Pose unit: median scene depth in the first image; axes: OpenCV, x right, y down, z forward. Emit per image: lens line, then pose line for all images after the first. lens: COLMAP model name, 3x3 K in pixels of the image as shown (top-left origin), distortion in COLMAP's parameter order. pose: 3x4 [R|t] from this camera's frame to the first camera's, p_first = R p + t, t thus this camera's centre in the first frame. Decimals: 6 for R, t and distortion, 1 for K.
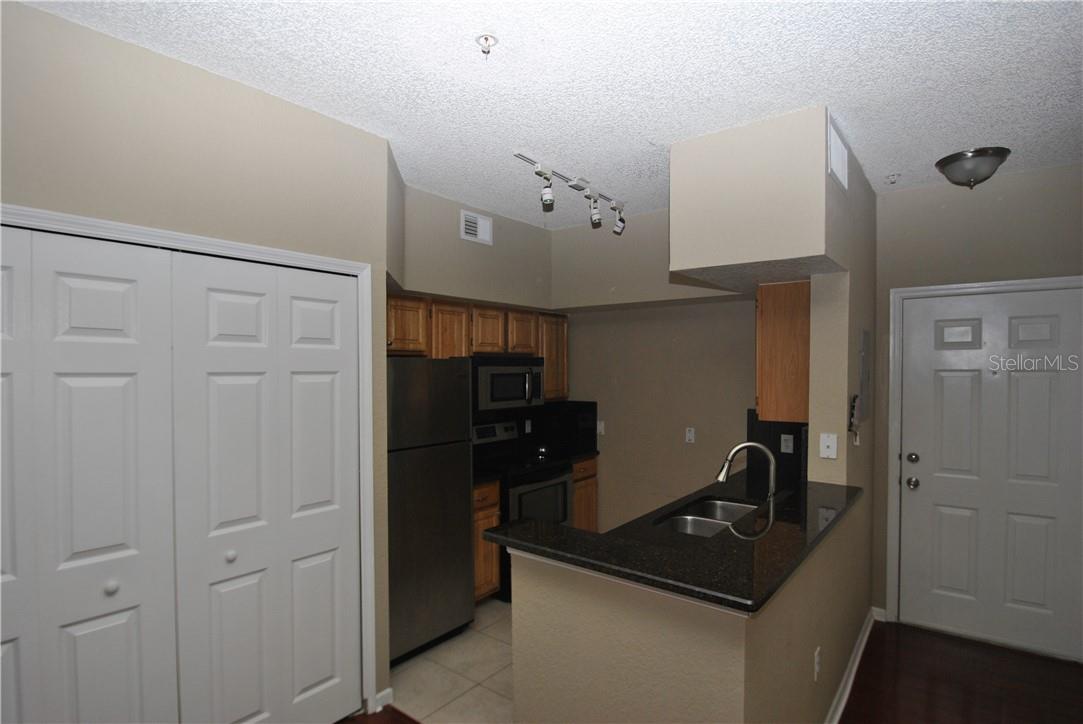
lens RADIAL K [[558.7, 0, 554.0], [0, 558.7, 380.0], [0, 0, 1]] dist [-0.002576, -0.000536]
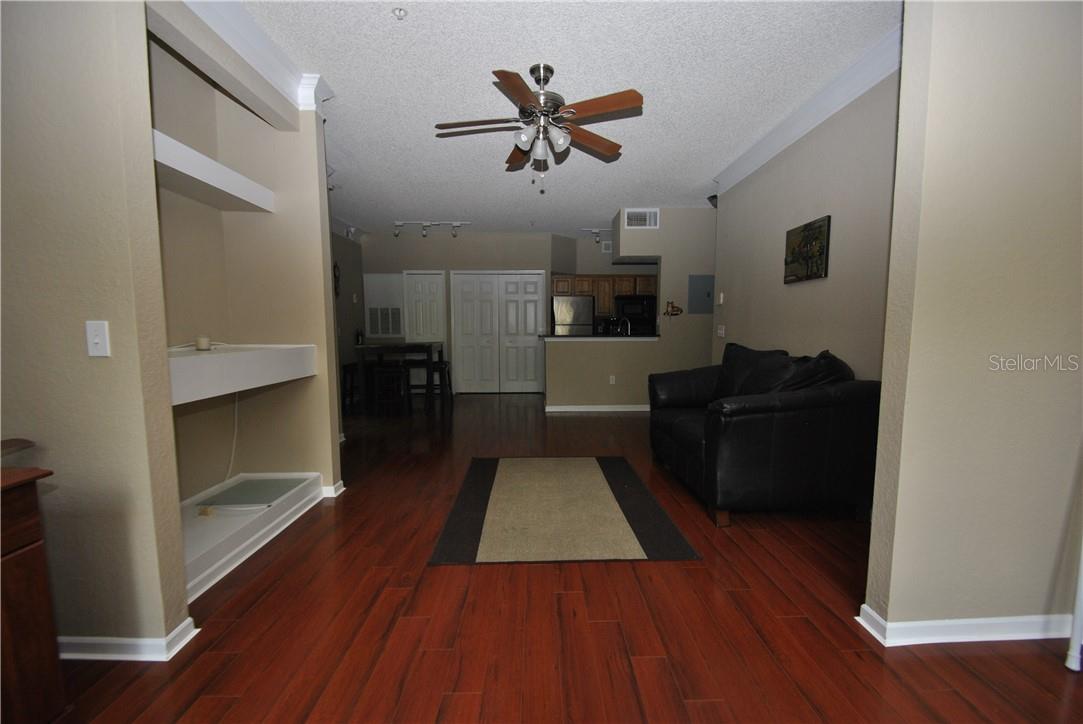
lens RADIAL K [[473.6, 0, 547.1], [0, 473.6, 378.0], [0, 0, 1]] dist [0.000994, 0.000019]
pose [[0.613531, 0.081735, -0.785429, 1.331386], [-0.016355, 0.995731, 0.090844, 0.130445], [0.789501, -0.042890, 0.612249, -0.563364]]
